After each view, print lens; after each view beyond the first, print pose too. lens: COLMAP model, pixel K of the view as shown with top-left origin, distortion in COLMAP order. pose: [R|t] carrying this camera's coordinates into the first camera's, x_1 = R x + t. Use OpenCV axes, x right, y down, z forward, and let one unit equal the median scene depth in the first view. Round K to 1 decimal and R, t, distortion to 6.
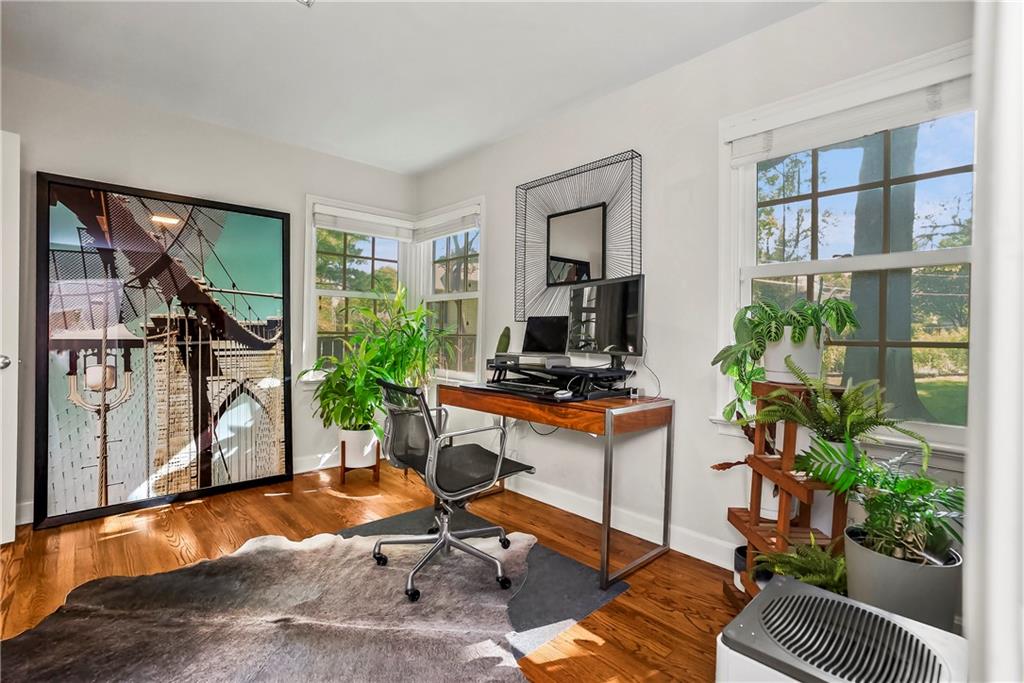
lens RADIAL K [[475.7, 0, 516.1], [0, 475.7, 331.6], [0, 0, 1]] dist [-0.053031, 0.027886]
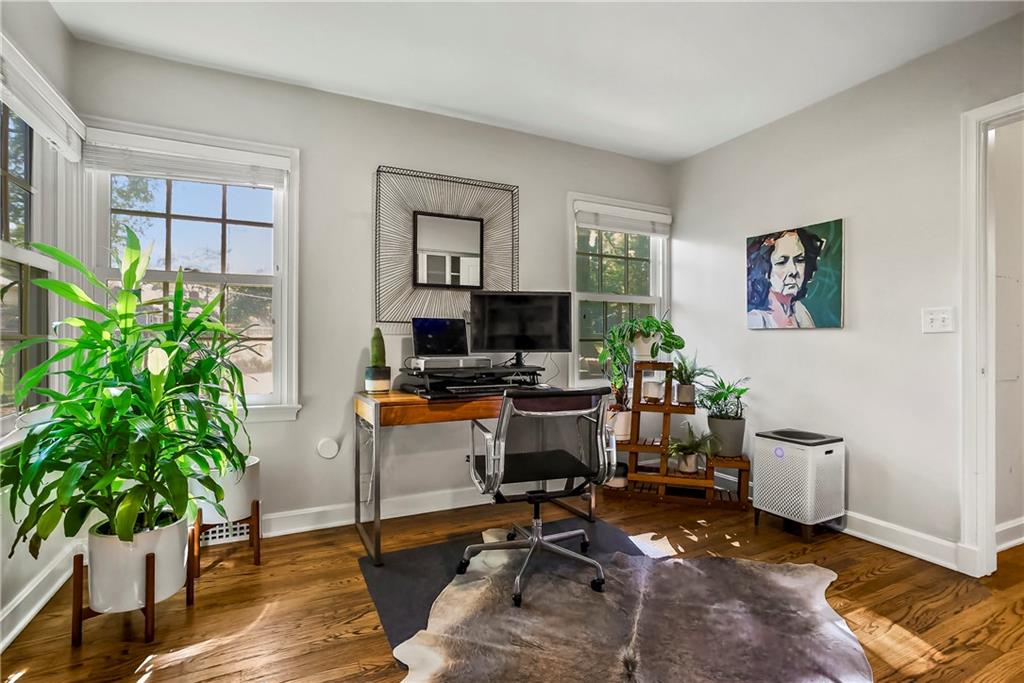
lens RADIAL K [[475.7, 0, 516.1], [0, 475.7, 331.6], [0, 0, 1]] dist [-0.053031, 0.027886]
pose [[0.290292, 0.000289, 0.956938, -0.904355], [-0.000579, 1.000000, -0.000126, -0.003554], [-0.956938, -0.000518, 0.290292, 0.614695]]
